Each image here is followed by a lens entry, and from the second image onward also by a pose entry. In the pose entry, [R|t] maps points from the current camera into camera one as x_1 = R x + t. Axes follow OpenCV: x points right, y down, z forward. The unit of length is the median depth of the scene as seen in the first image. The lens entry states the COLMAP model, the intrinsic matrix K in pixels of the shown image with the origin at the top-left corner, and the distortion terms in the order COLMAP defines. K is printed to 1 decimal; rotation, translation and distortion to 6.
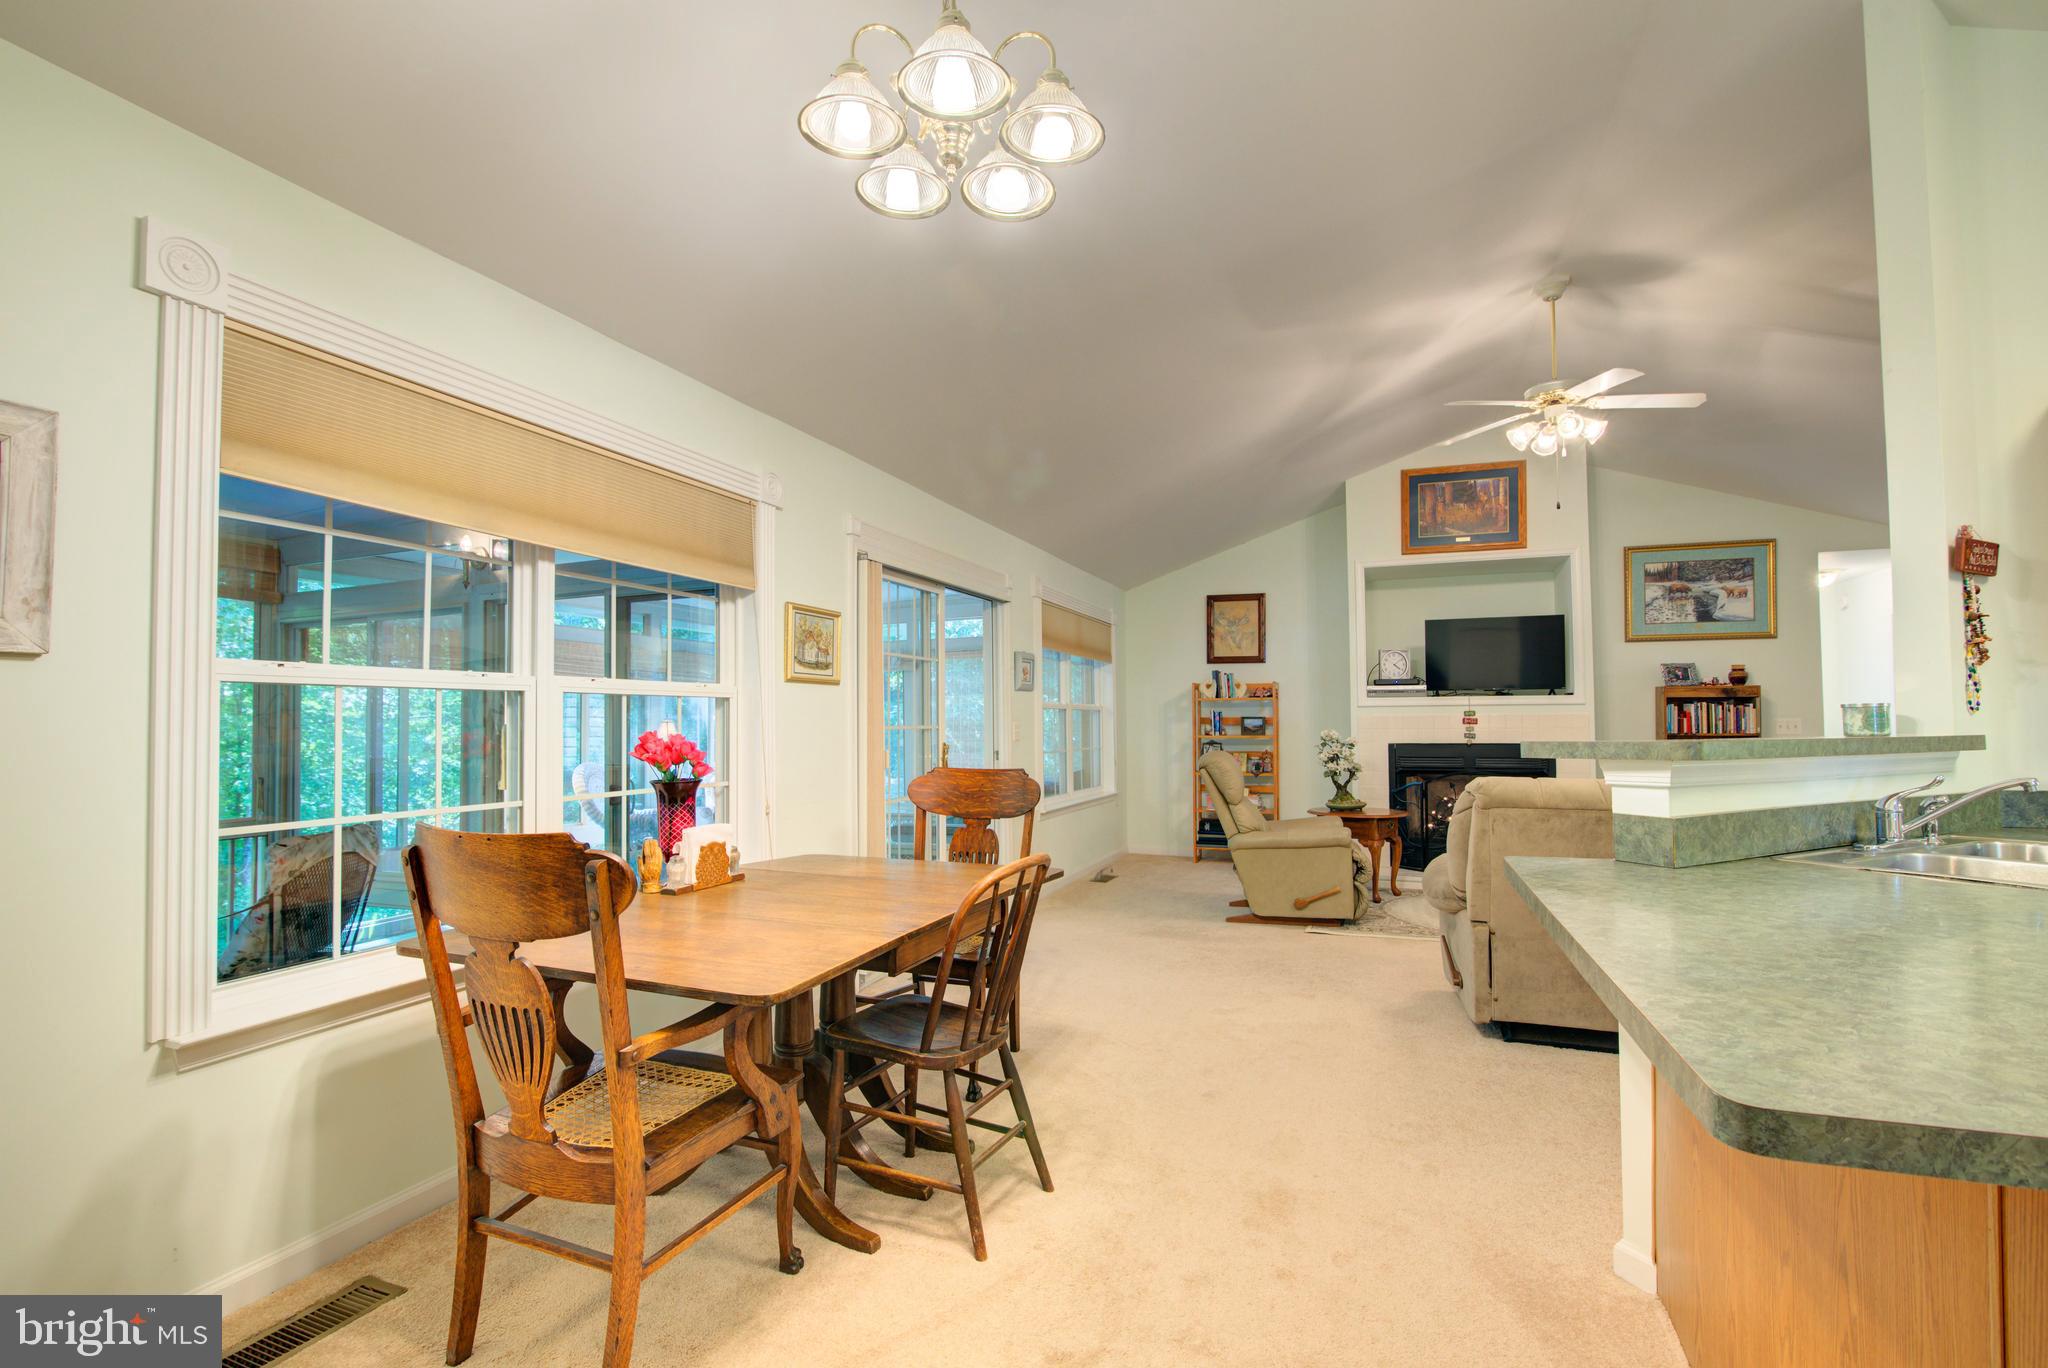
lens RADIAL K [[930.8, 0, 1025.3], [0, 930.8, 694.5], [0, 0, 1]] dist [-0.019855, 0.001376]
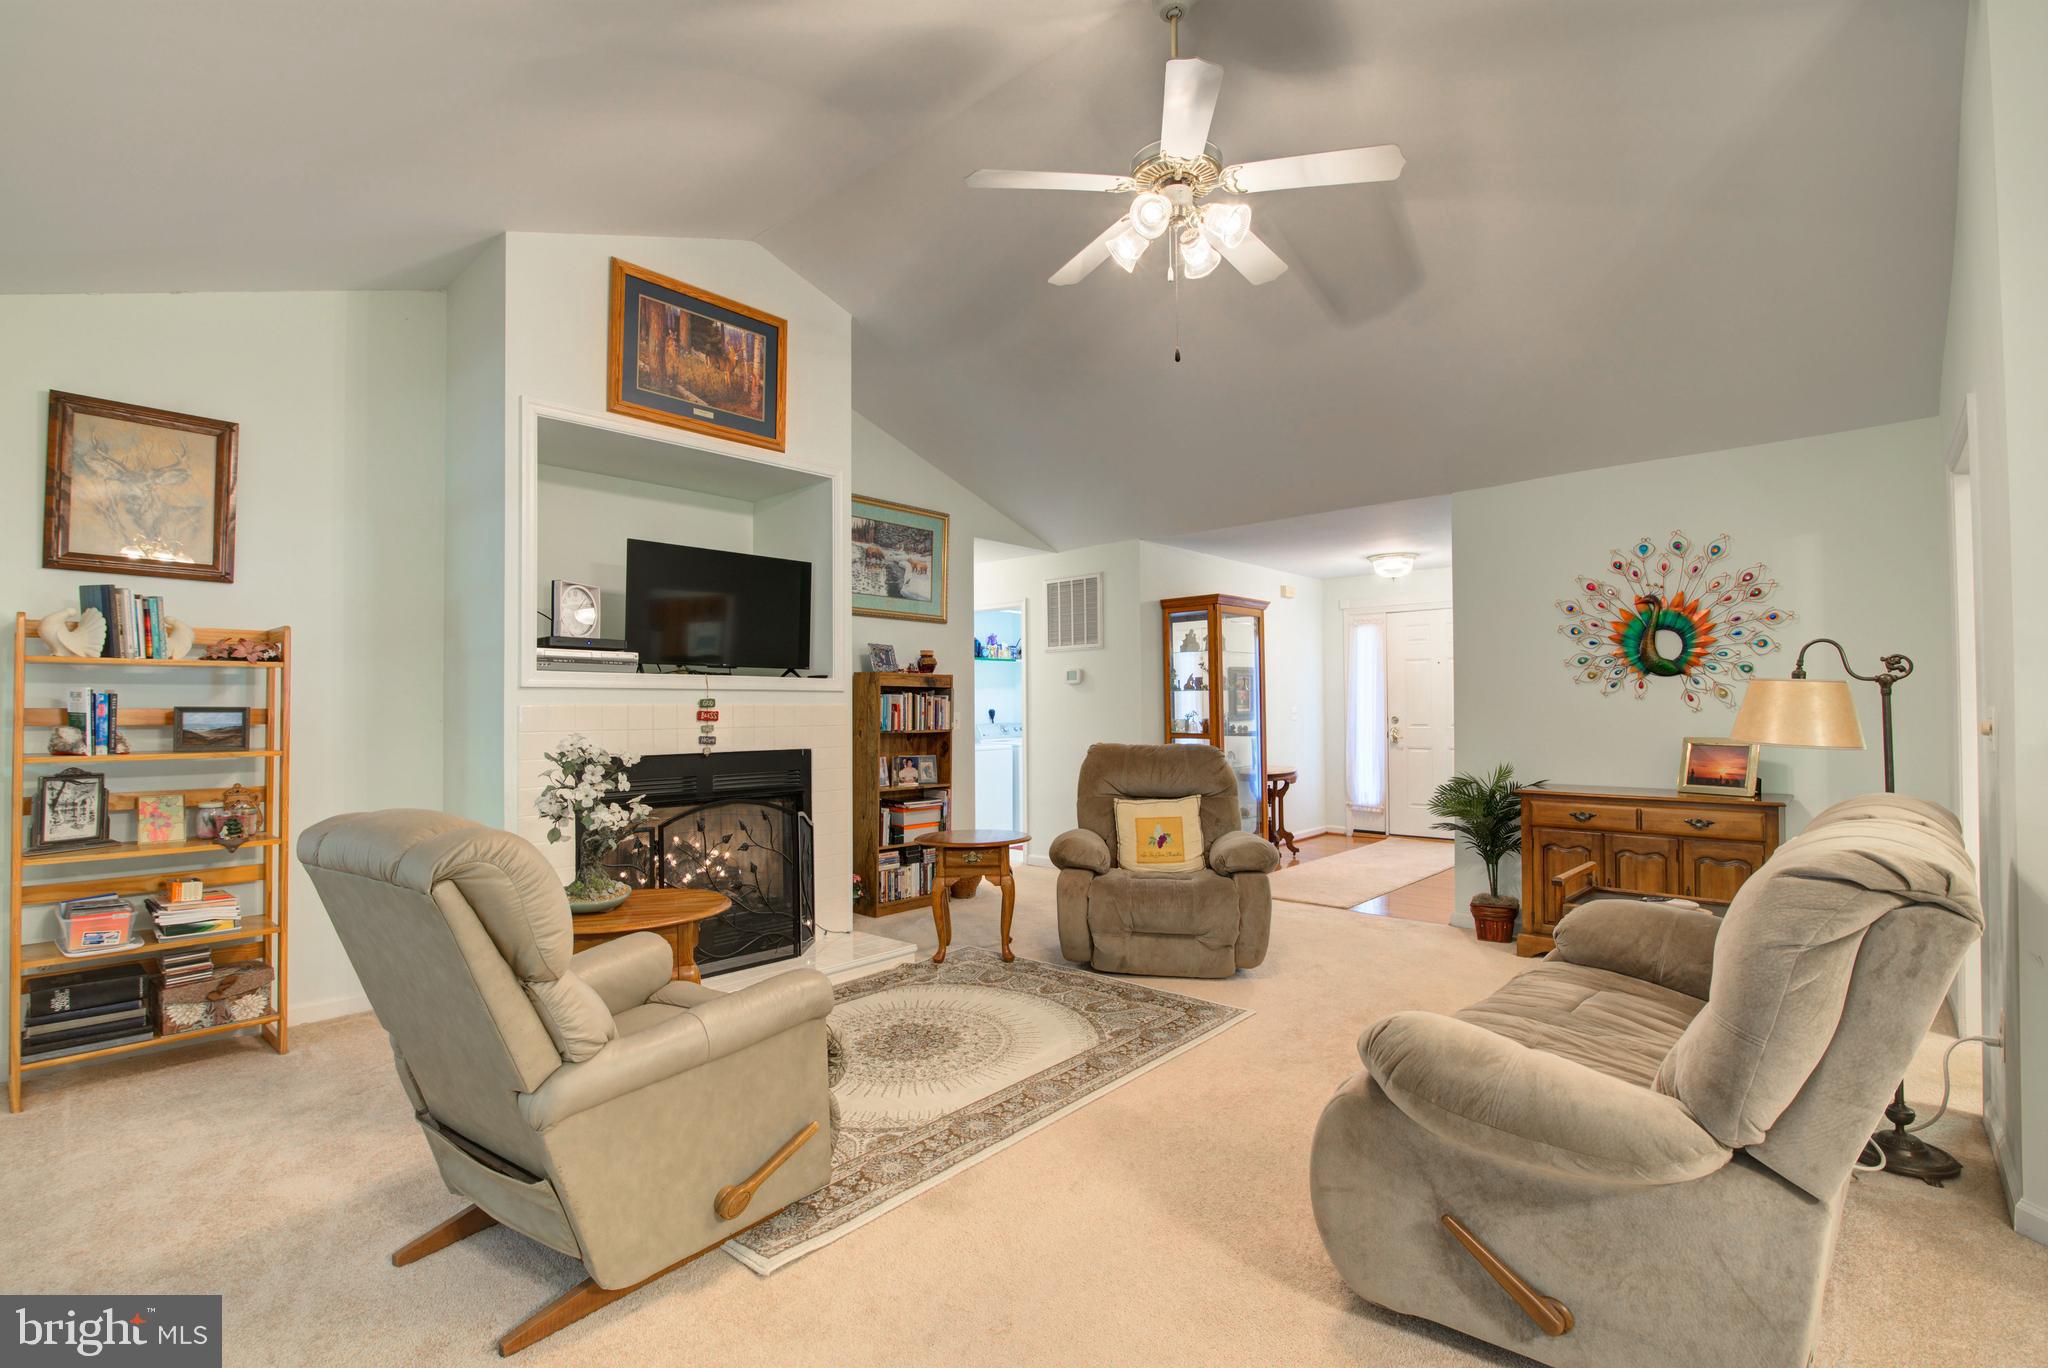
lens RADIAL K [[930.8, 0, 1025.3], [0, 930.8, 694.5], [0, 0, 1]] dist [-0.019855, 0.001376]
pose [[0.356142, 0.018613, 0.934246, -0.011851], [-0.023512, 0.999664, -0.010954, 0.016742], [-0.934136, -0.018065, 0.356460, 0.601442]]
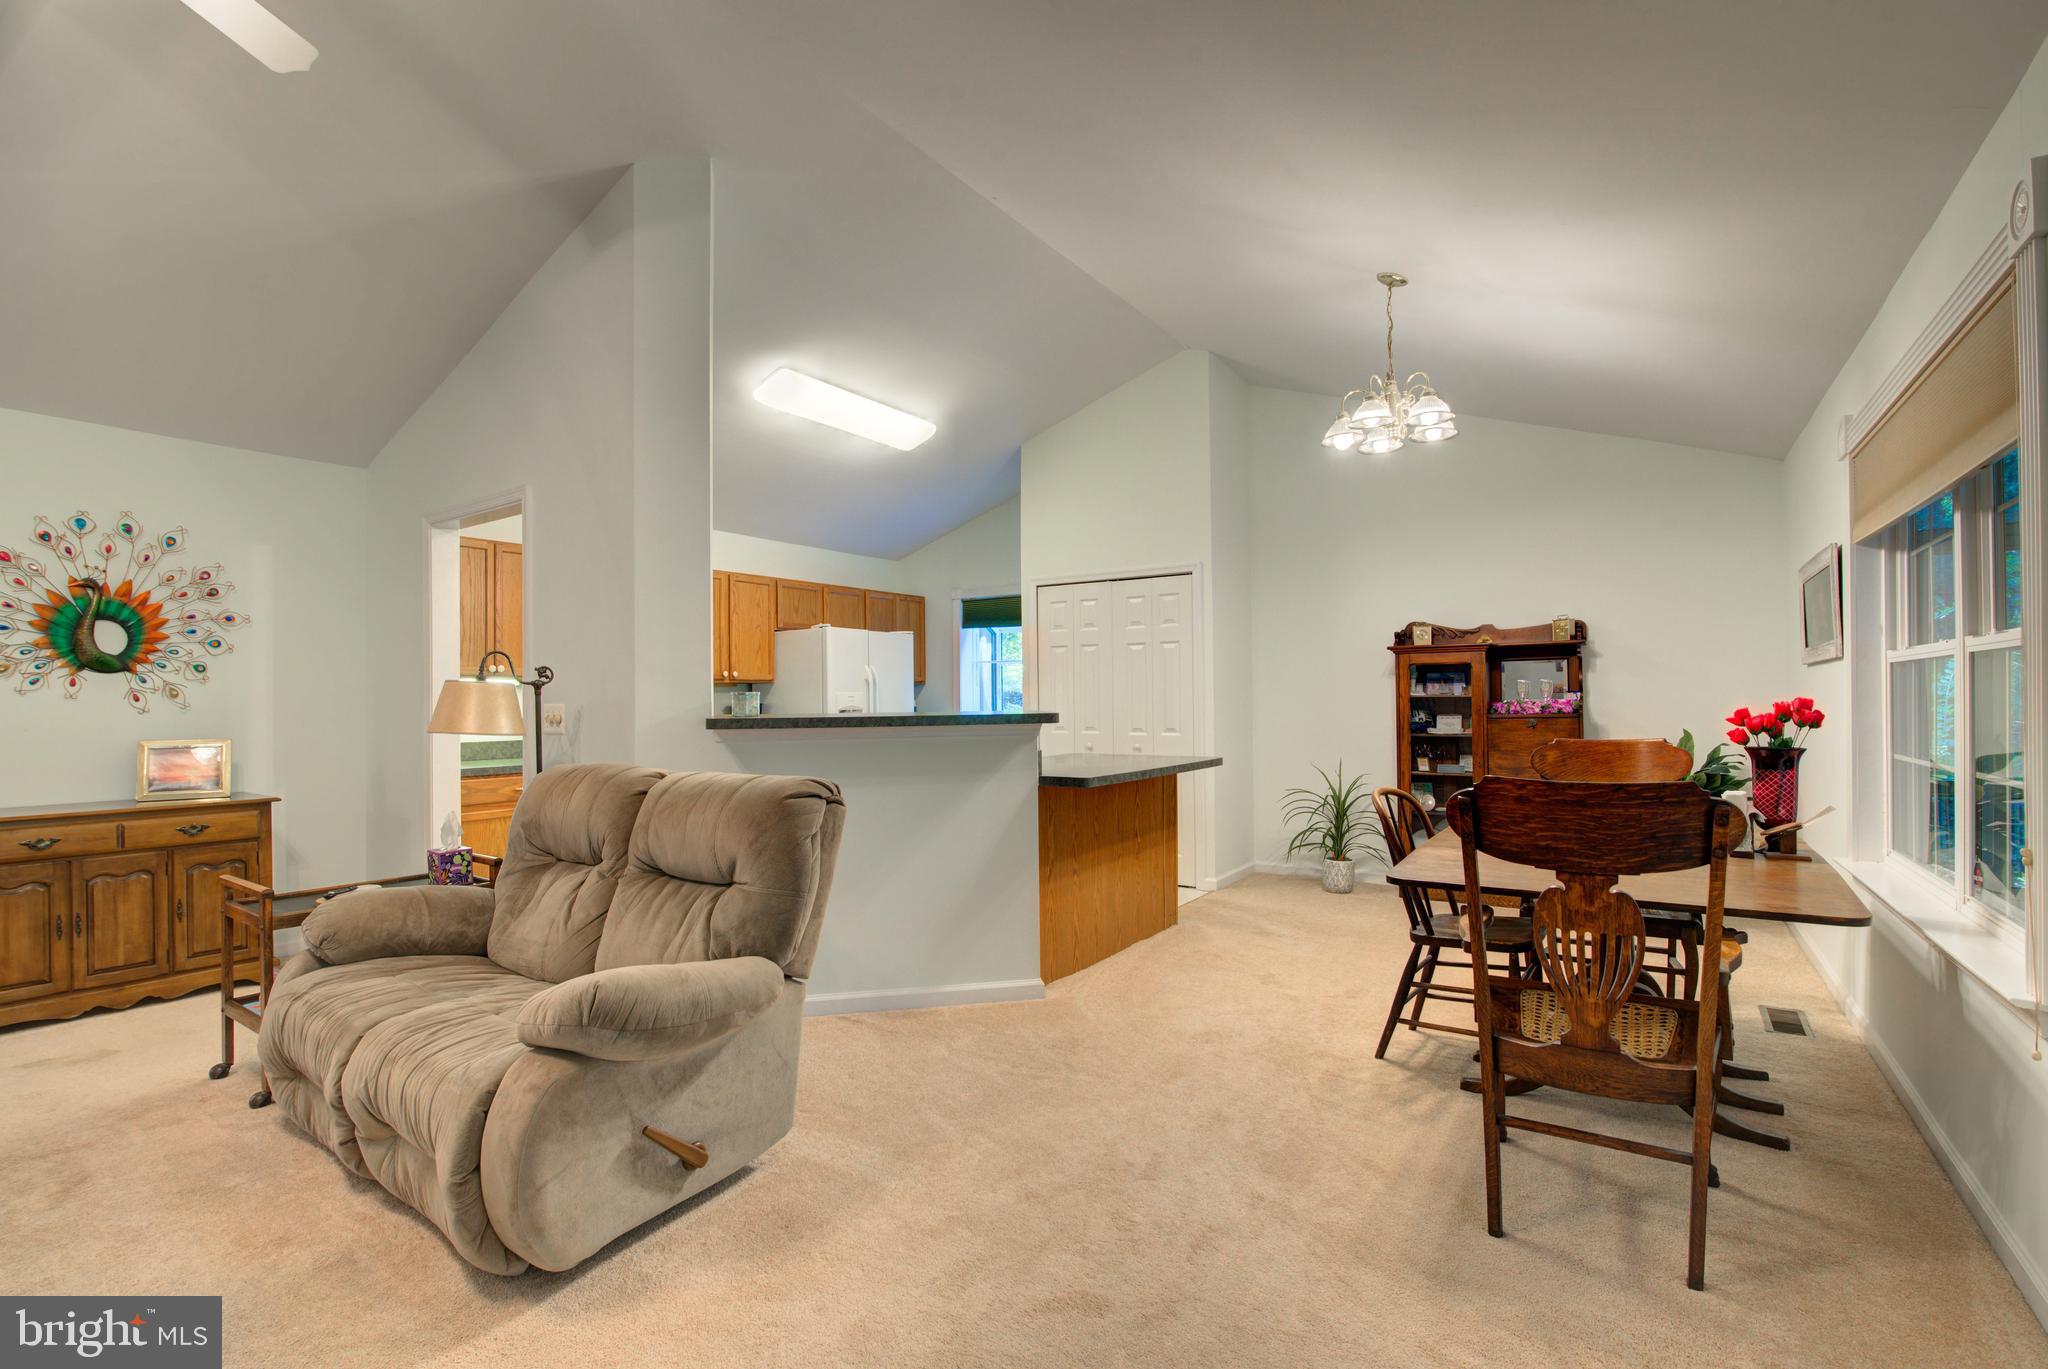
lens RADIAL K [[930.8, 0, 1025.3], [0, 930.8, 695.0], [0, 0, 1]] dist [-0.019855, 0.001376]
pose [[-0.976308, 0.016198, 0.215779, 0.079045], [0.008766, 0.999336, -0.035357, 0.025026], [-0.216209, -0.032627, -0.975802, 0.847139]]
